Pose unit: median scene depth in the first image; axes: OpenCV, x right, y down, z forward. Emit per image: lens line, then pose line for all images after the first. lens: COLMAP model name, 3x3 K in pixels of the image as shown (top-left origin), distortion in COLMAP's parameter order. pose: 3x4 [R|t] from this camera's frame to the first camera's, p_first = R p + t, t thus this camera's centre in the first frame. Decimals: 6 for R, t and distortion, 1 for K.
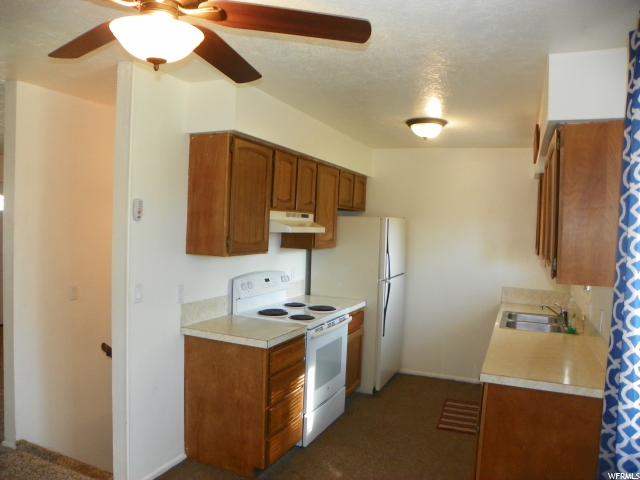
lens RADIAL K [[482.1, 0, 314.7], [0, 482.1, 240.3], [0, 0, 1]] dist [-0.125679, 0.028593]
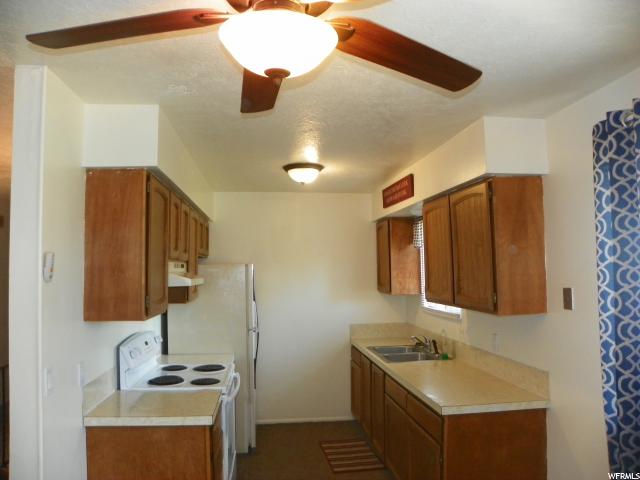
lens RADIAL K [[482.1, 0, 318.0], [0, 482.1, 246.1], [0, 0, 1]] dist [-0.125679, 0.028593]
pose [[0.868829, -0.023294, 0.494564, -0.271627], [0.061900, 0.996166, -0.061825, -0.019655], [-0.491228, 0.084329, 0.866939, 0.129077]]
